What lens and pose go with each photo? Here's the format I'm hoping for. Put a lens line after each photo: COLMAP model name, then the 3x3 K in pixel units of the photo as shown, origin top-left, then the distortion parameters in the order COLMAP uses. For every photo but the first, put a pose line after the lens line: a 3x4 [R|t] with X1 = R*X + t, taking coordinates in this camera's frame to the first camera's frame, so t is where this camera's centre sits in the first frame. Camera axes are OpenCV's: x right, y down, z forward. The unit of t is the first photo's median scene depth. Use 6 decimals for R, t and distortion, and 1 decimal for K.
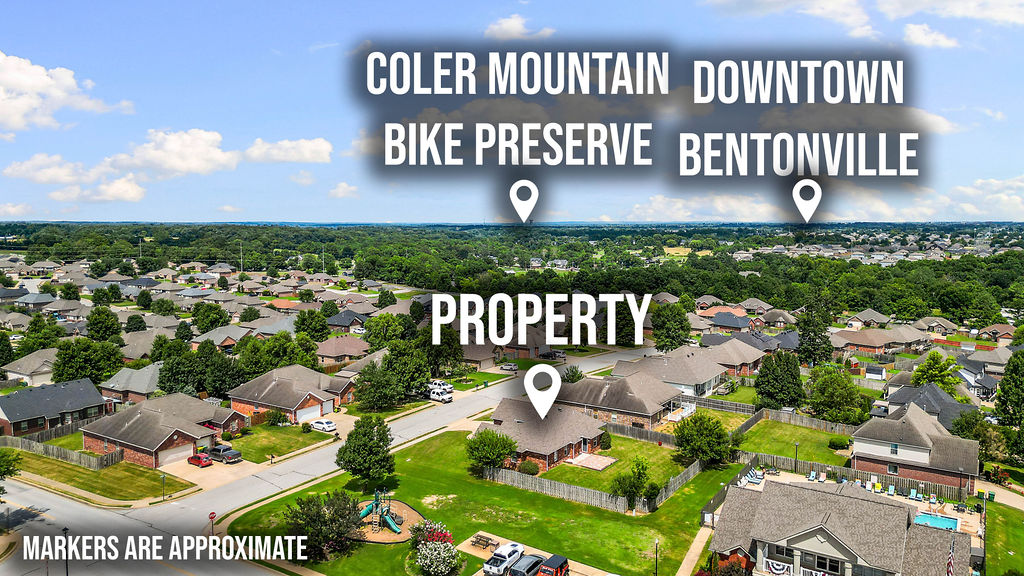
lens RADIAL K [[721.4, 0, 509.6], [0, 721.4, 284.1], [0, 0, 1]] dist [0.071867, -0.072230]
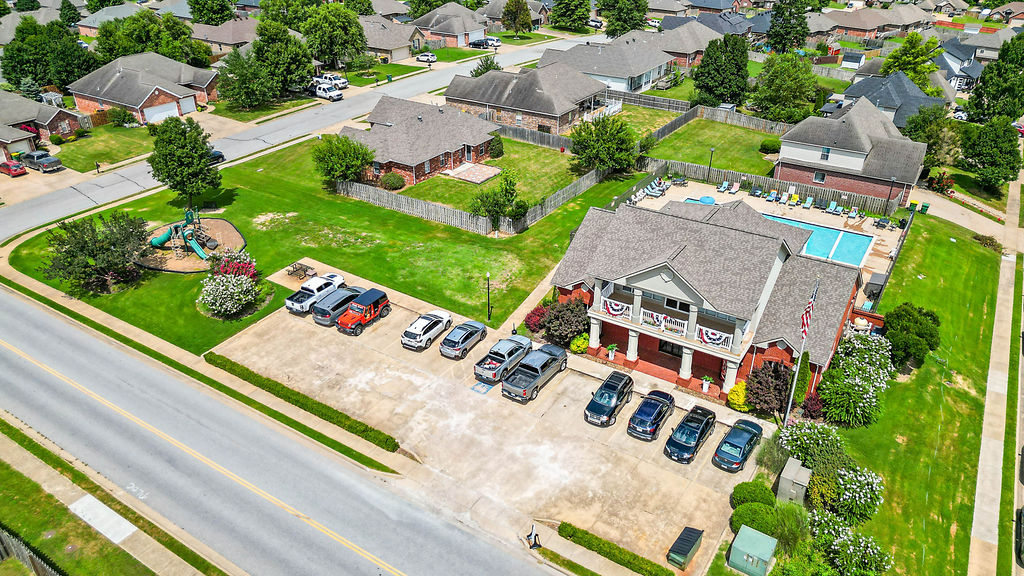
lens RADIAL K [[721.4, 0, 509.6], [0, 721.4, 284.1], [0, 0, 1]] dist [0.071867, -0.072230]
pose [[0.999973, -0.004427, 0.005843, 0.152351], [0.001698, 0.915250, 0.402884, 0.022445], [-0.007131, -0.402863, 0.915232, 0.169013]]
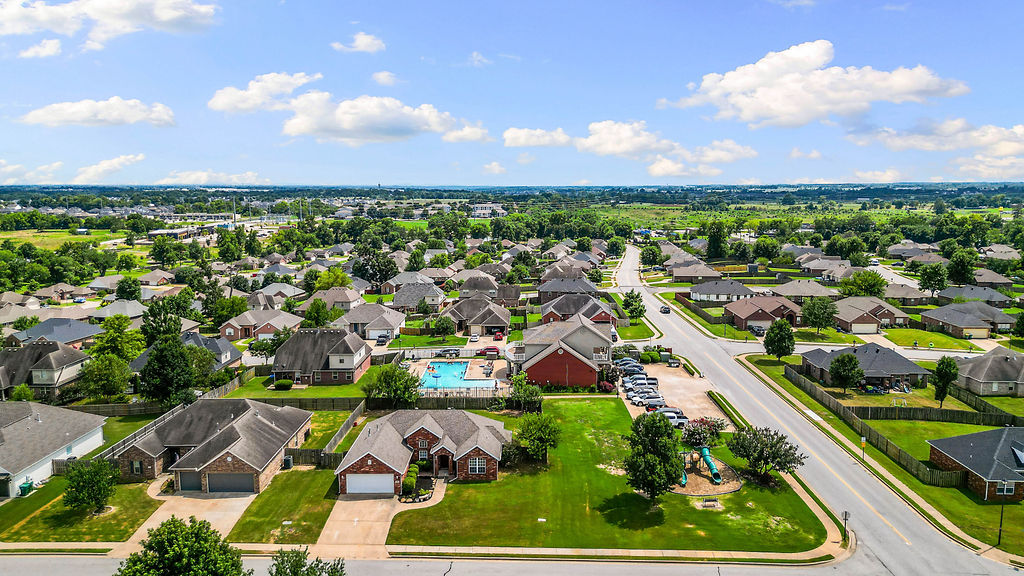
lens RADIAL K [[721.4, 0, 509.6], [0, 721.4, 284.1], [0, 0, 1]] dist [0.071867, -0.072230]
pose [[-0.535609, -0.117289, 0.836281, -0.725802], [0.074646, 0.979855, 0.185233, -0.127194], [-0.841160, 0.161638, -0.516065, 1.413557]]
